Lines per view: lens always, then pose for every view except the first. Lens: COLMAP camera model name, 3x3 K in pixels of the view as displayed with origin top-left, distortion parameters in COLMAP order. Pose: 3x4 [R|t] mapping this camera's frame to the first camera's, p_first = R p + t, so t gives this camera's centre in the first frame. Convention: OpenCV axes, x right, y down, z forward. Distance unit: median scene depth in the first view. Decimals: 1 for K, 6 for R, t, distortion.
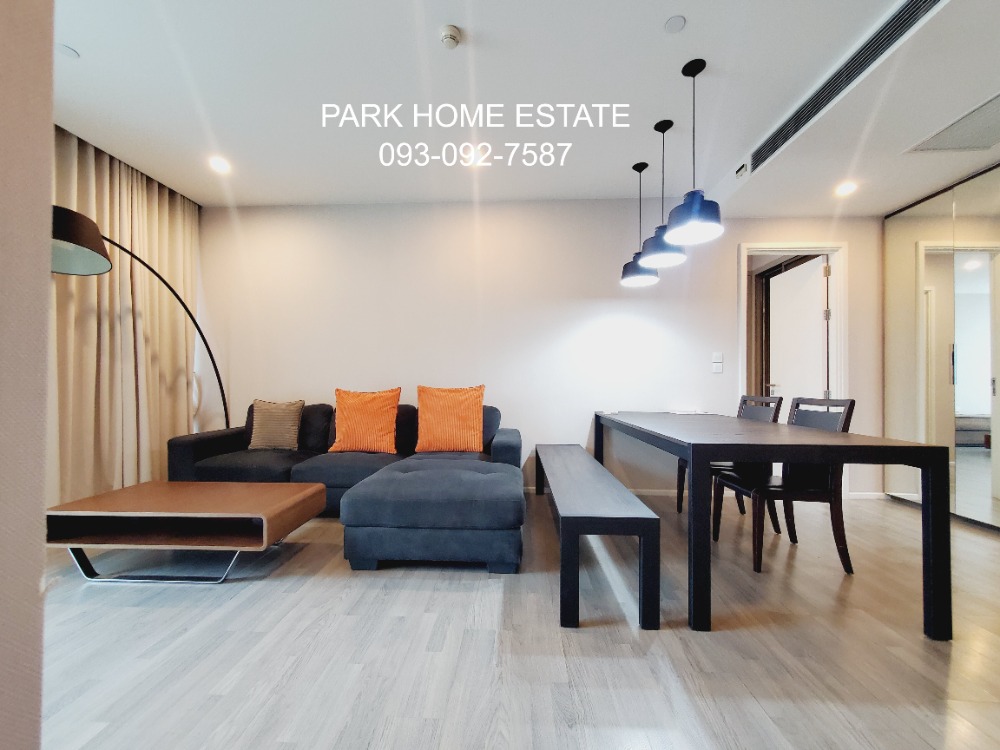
lens RADIAL K [[399.3, 0, 498.1], [0, 399.3, 381.7], [0, 0, 1]] dist [0.000829, 0.000207]
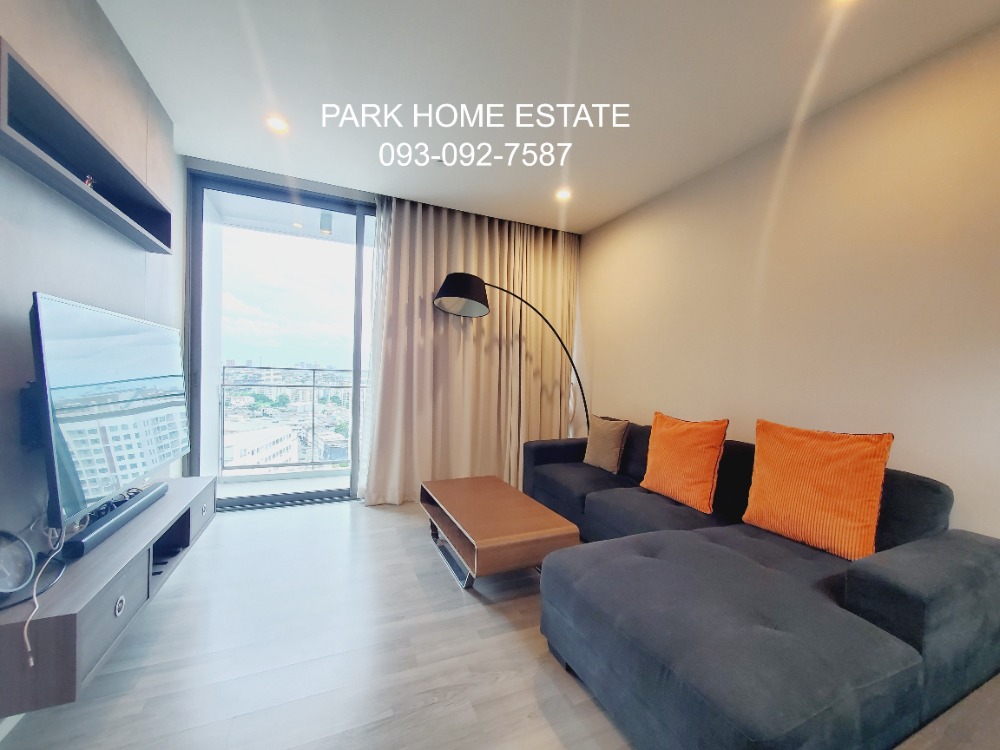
lens RADIAL K [[399.3, 0, 498.1], [0, 399.3, 381.7], [0, 0, 1]] dist [0.000829, 0.000207]
pose [[0.445141, 0.029643, -0.894970, 0.201427], [-0.021970, 0.999513, 0.022178, -0.059512], [0.895191, 0.009790, 0.445575, 0.370482]]
